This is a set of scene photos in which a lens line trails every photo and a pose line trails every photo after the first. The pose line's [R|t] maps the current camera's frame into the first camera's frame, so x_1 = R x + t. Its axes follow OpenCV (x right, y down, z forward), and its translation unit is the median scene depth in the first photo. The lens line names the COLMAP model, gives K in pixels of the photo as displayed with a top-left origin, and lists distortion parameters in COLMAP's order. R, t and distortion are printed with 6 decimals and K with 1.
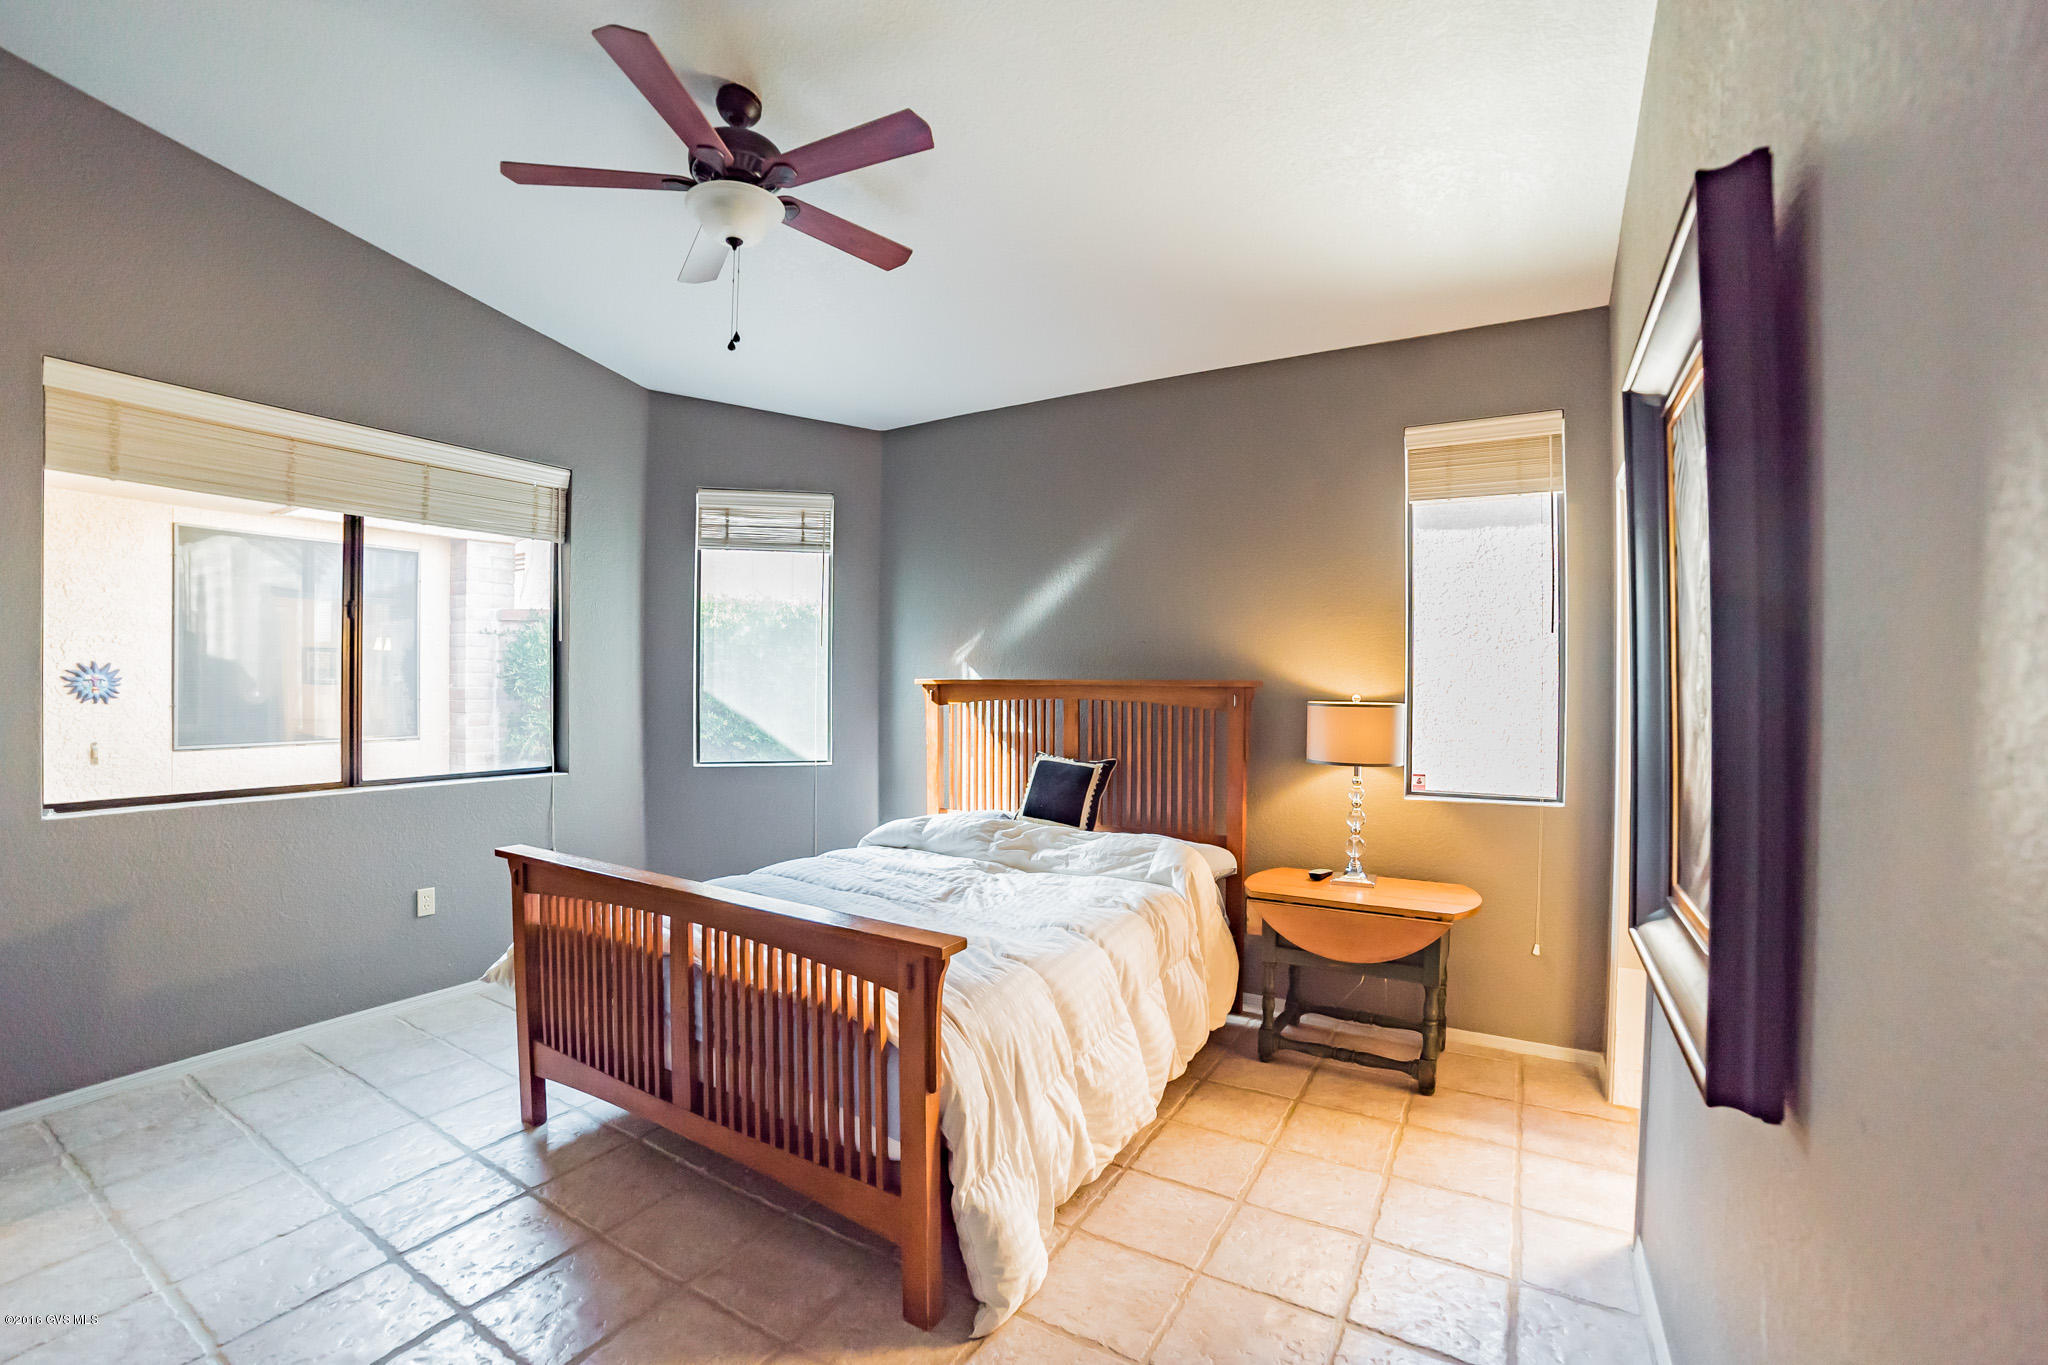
lens RADIAL K [[860.6, 0, 1020.8], [0, 860.6, 678.5], [0, 0, 1]] dist [-0.043615, 0.000079]
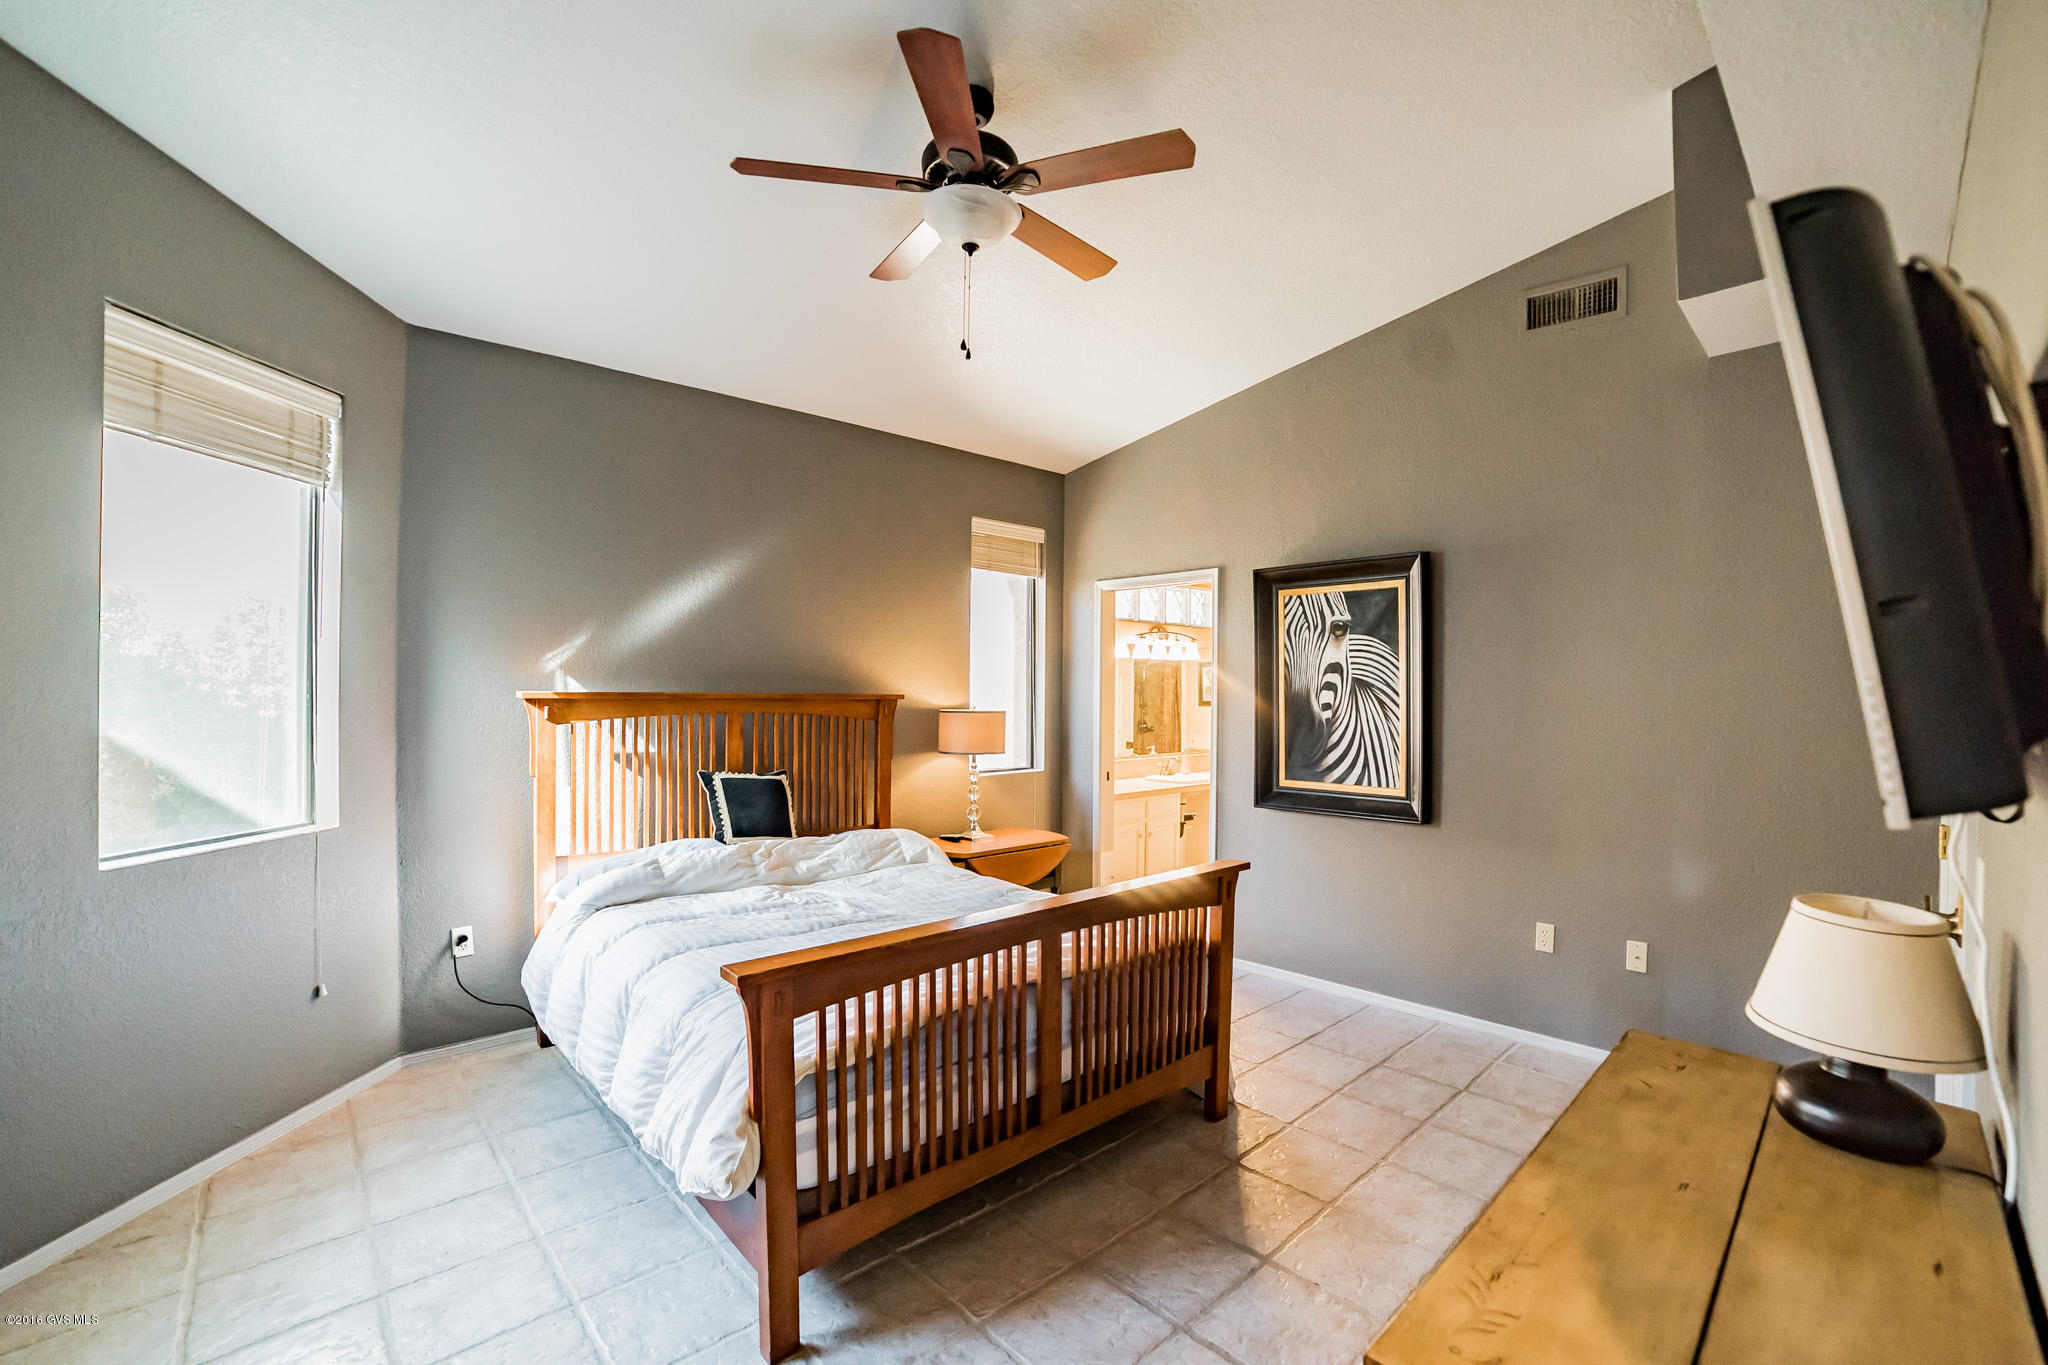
lens RADIAL K [[901.3, 0, 1013.1], [0, 901.3, 692.5], [0, 0, 1]] dist [-0.046906, 0.000751]
pose [[0.297395, -0.005975, 0.954736, -0.813868], [-0.012043, 0.999877, 0.010009, -0.012912], [-0.954679, -0.014475, 0.297286, 0.405884]]
